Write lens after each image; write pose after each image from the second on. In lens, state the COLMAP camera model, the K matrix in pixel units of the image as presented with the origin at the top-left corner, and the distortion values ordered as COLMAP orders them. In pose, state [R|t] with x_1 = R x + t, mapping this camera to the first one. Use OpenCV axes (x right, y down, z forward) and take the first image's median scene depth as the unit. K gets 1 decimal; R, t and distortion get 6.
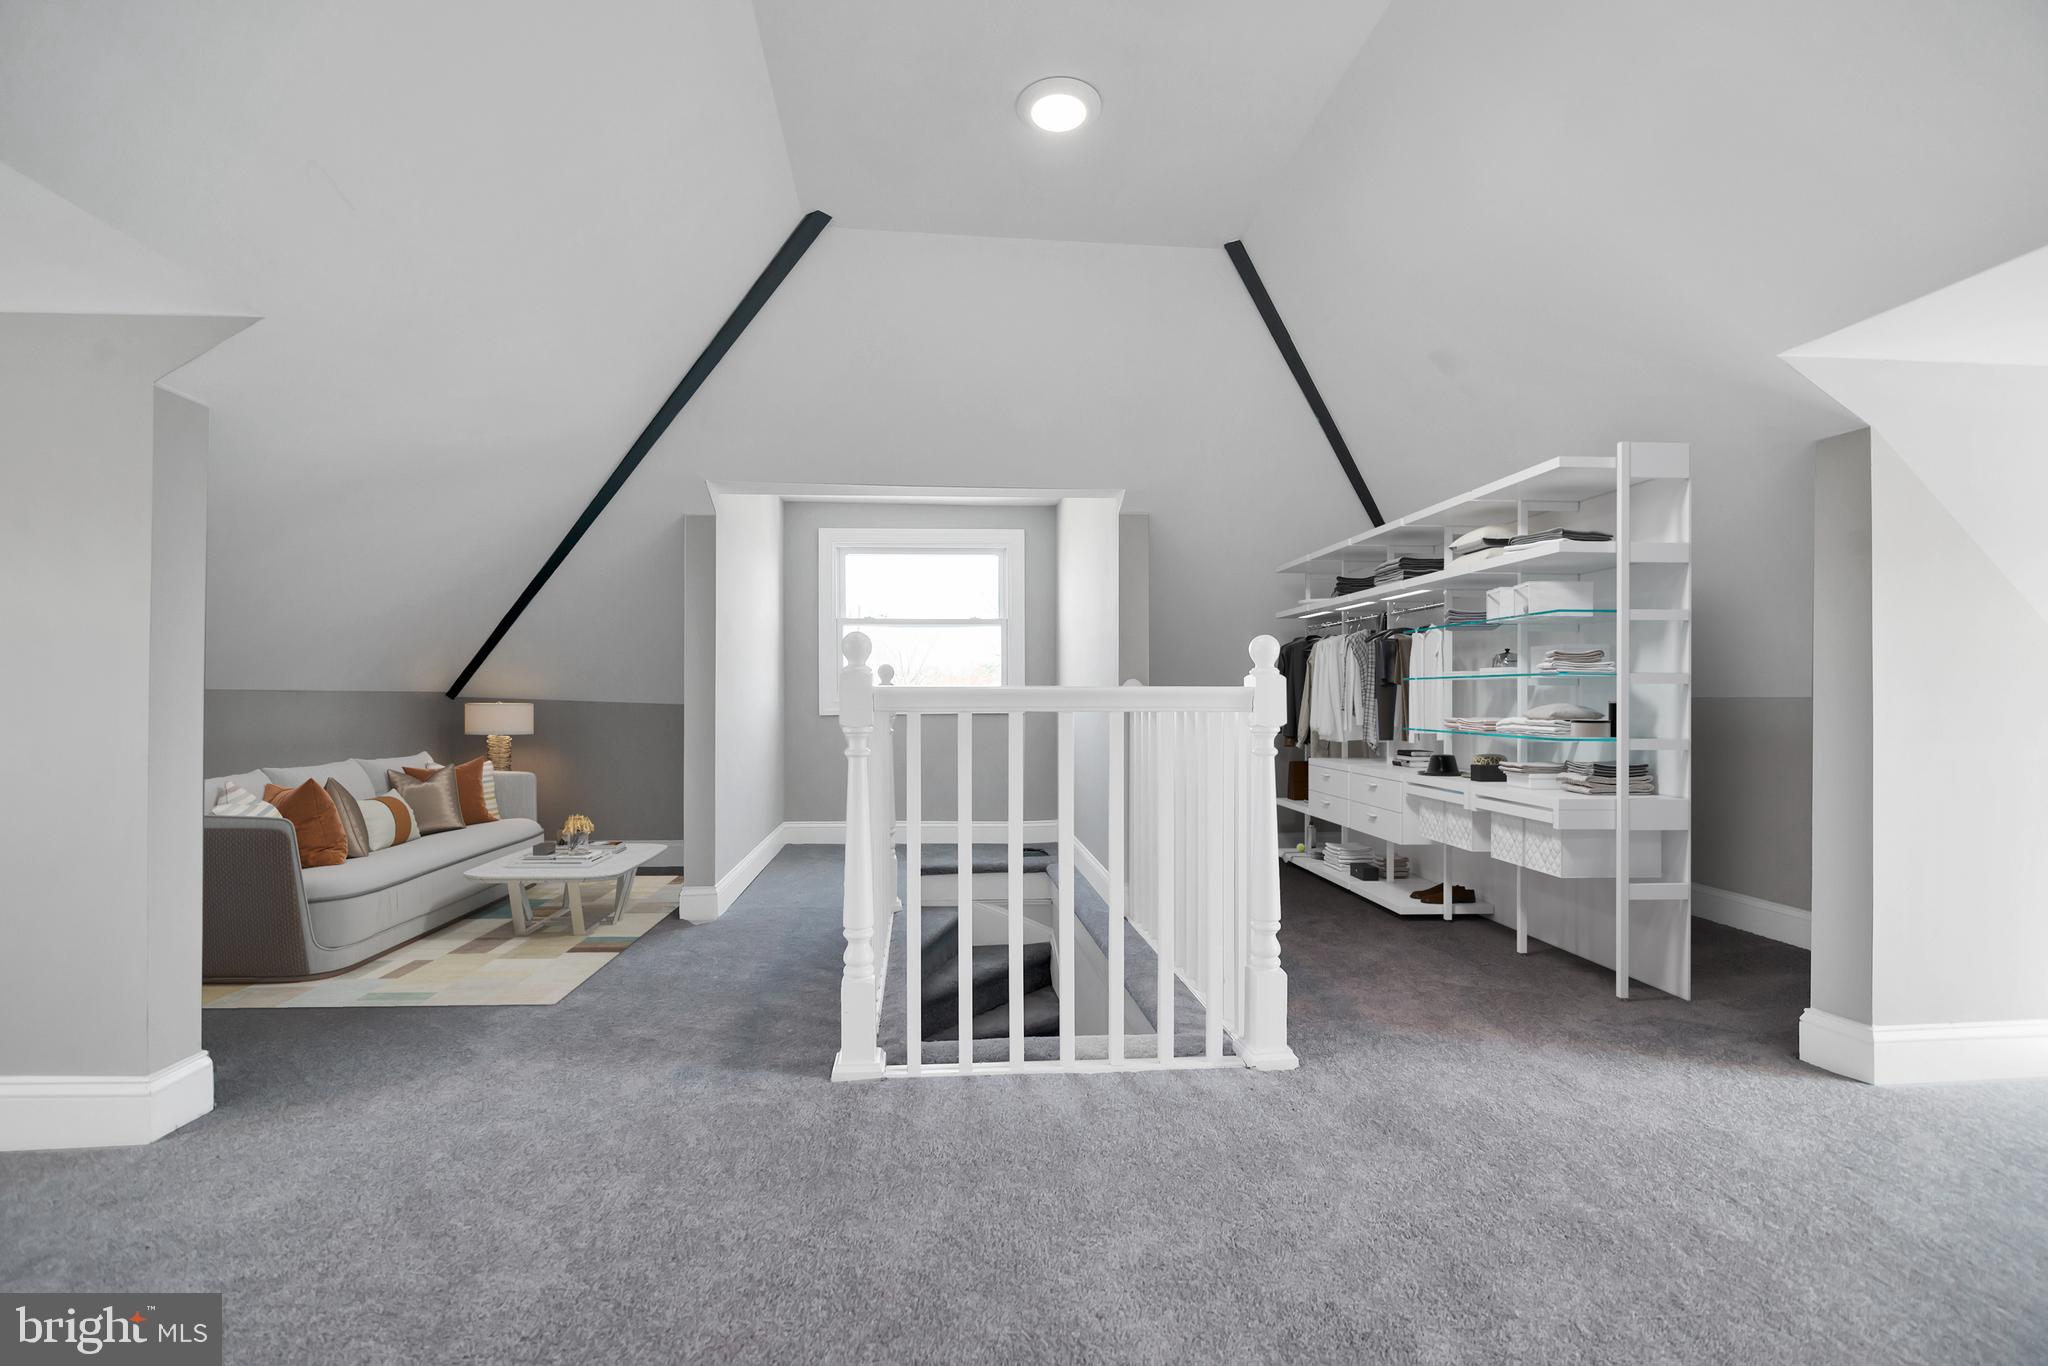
lens RADIAL K [[905.9, 0, 1017.5], [0, 905.9, 683.1], [0, 0, 1]] dist [-0.006759, -0.000810]
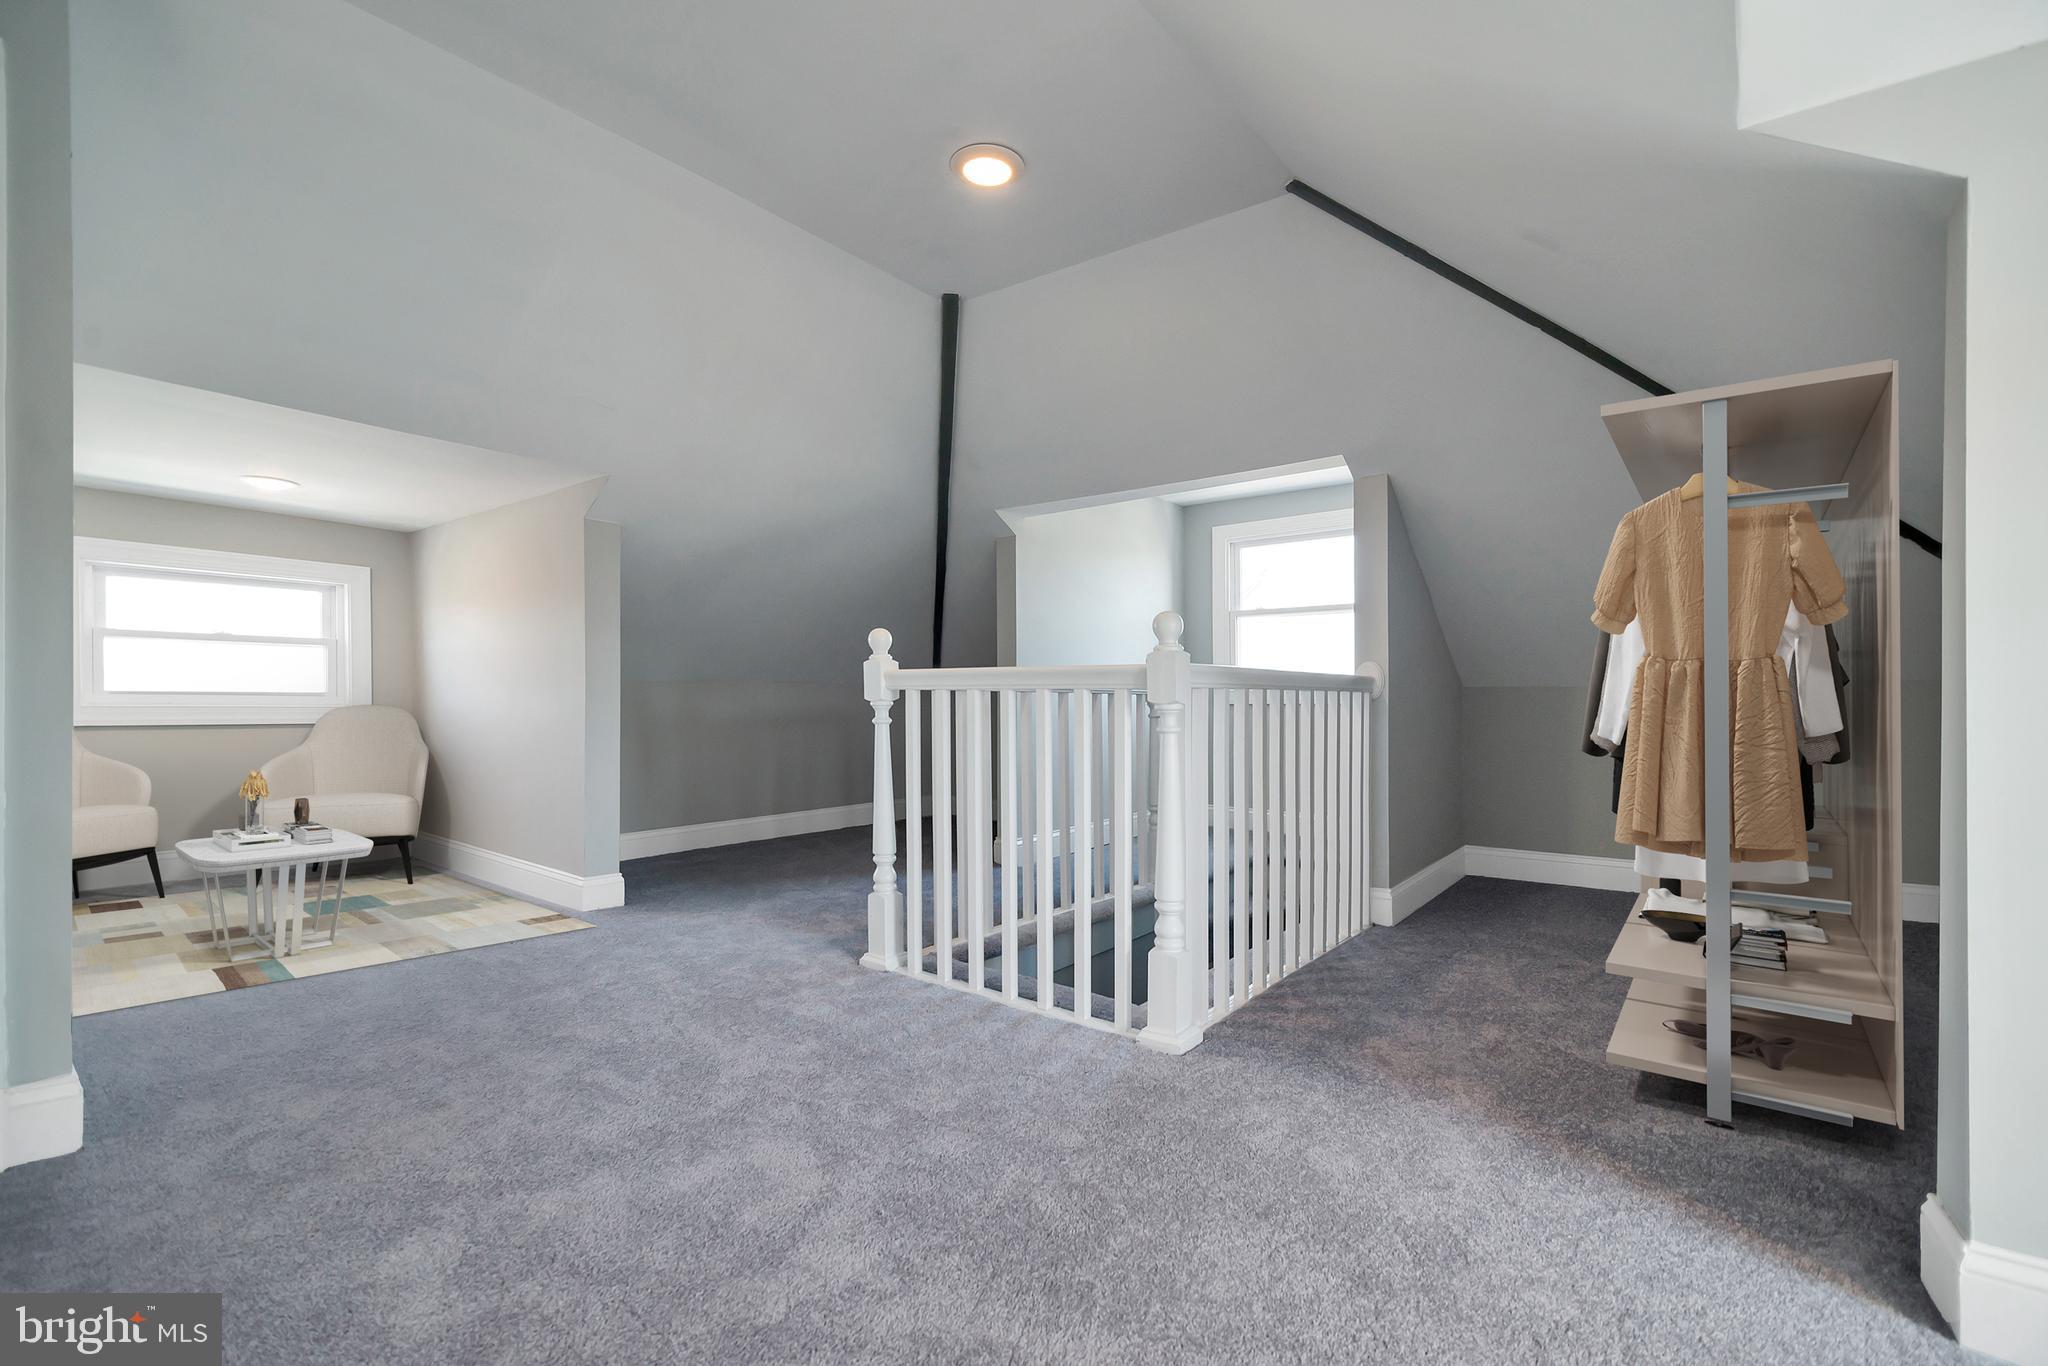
lens RADIAL K [[905.9, 0, 1020.2], [0, 905.9, 693.5], [0, 0, 1]] dist [-0.006759, -0.000810]
pose [[0.729503, -0.001238, -0.683976, 0.874552], [0.012117, 0.999865, 0.011113, 0.021750], [0.683870, -0.016395, 0.729420, 0.179391]]
